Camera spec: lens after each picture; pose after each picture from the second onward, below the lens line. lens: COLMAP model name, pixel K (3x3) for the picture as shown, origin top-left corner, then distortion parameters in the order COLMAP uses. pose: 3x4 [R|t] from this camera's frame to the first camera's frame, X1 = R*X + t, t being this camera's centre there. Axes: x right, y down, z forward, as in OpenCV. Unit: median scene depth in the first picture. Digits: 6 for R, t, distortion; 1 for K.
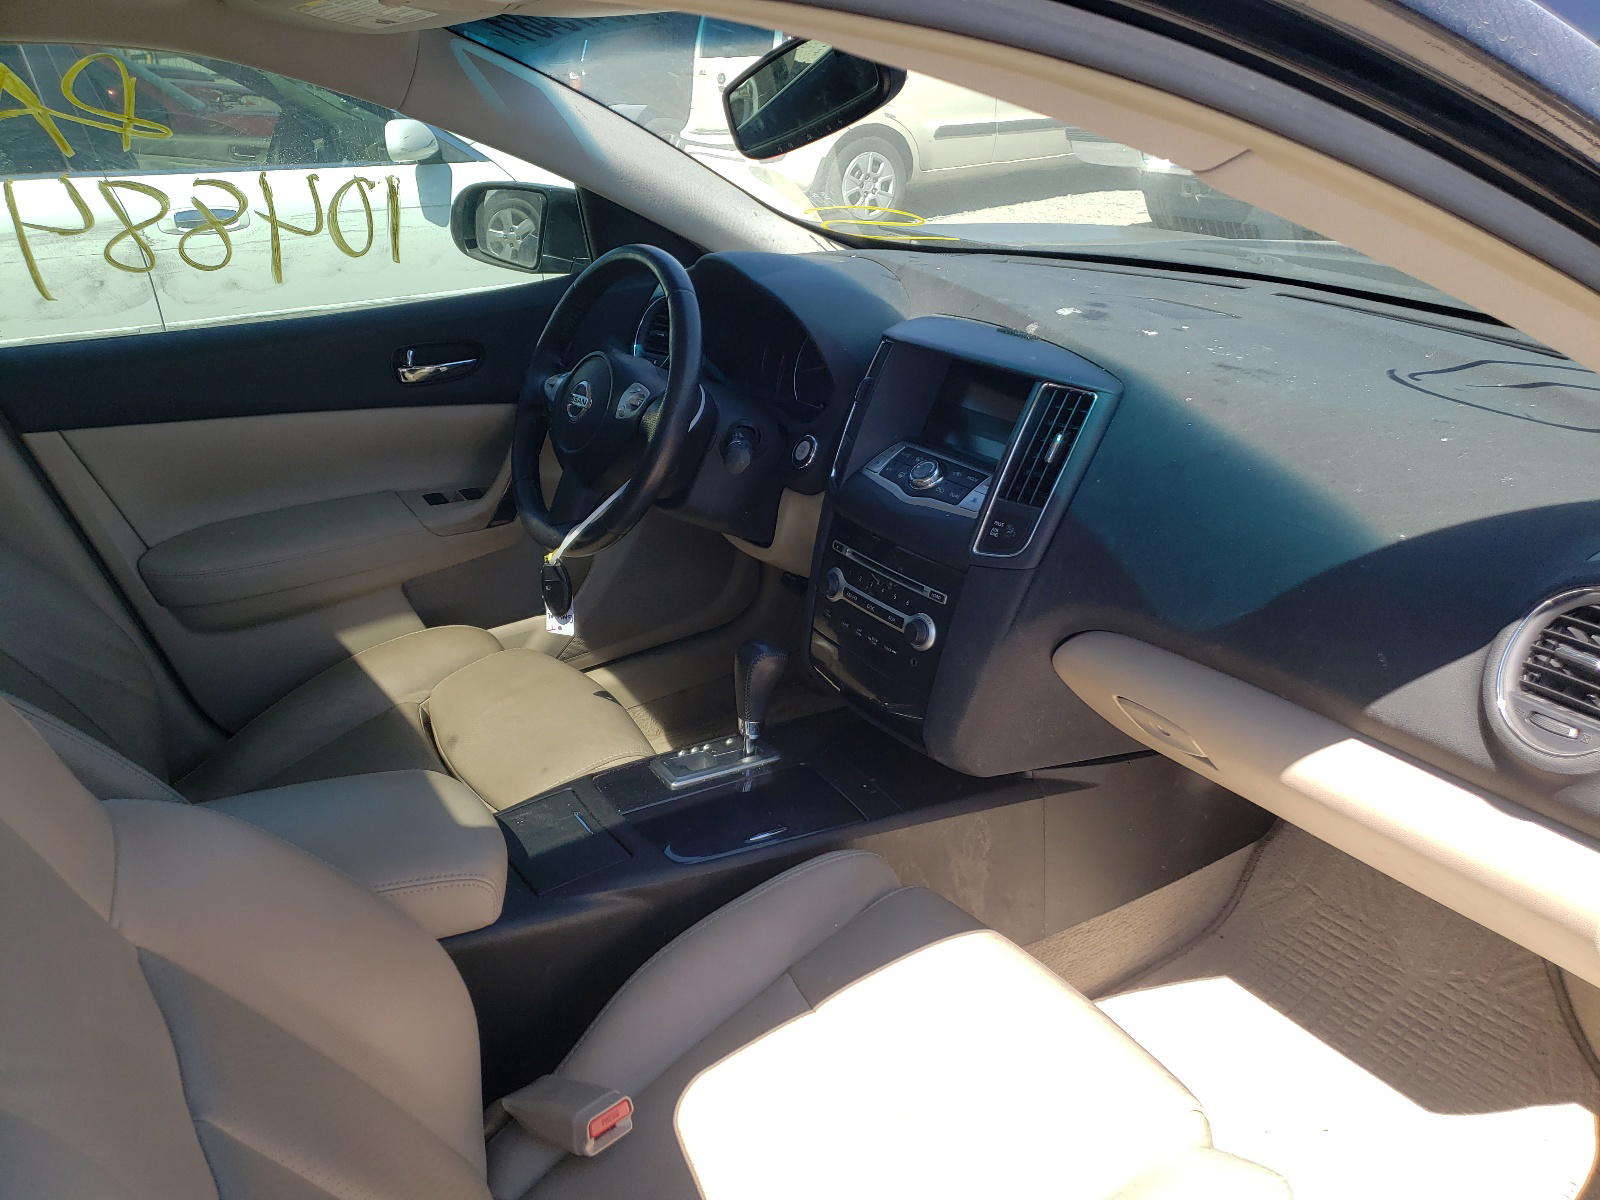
lens RADIAL K [[1222.5, 0, 799.2], [0, 1222.5, 566.9], [0, 0, 1]] dist [0.007121, 0.002350]
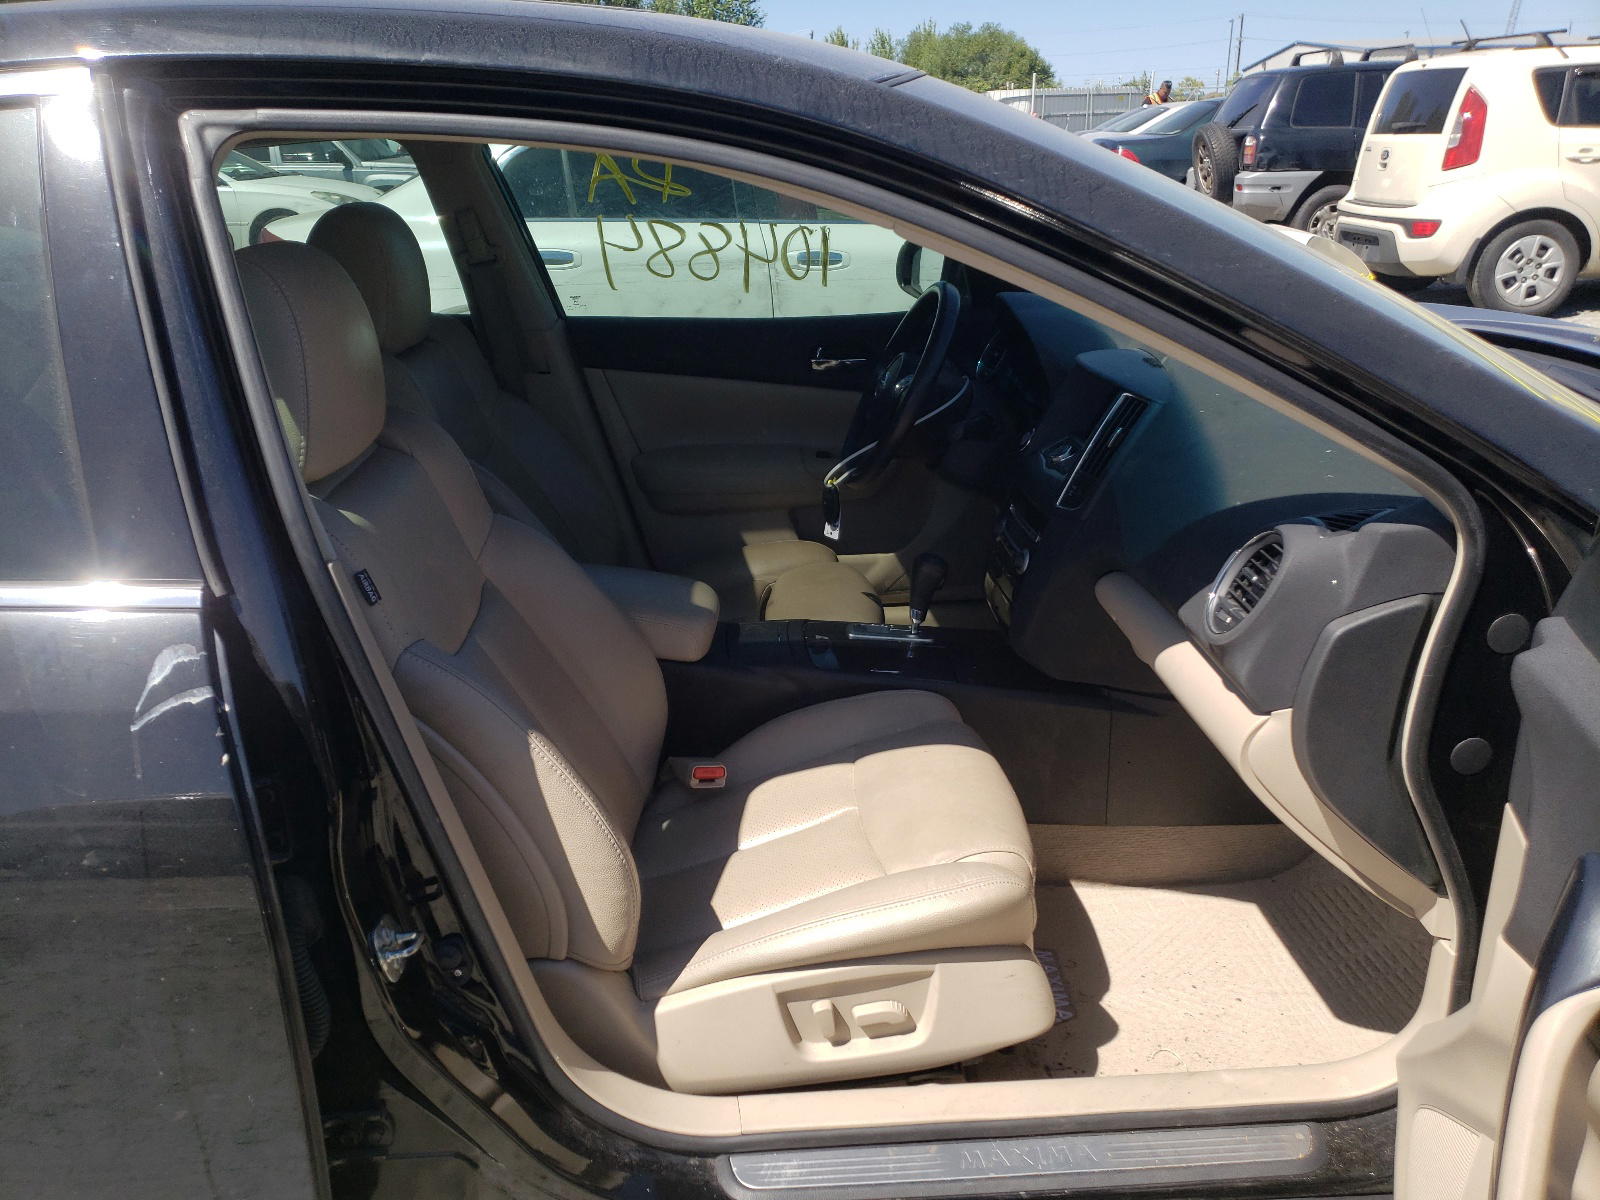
lens RADIAL K [[1238.5, 0, 800.0], [0, 1238.5, 600.0], [0, 0, 1]] dist [0.087695, -0.178154]
pose [[0.852825, 0.190604, -0.486168, 0.469555], [-0.204602, 0.978533, 0.024730, 0.091693], [0.480445, 0.078381, 0.873515, -0.294826]]
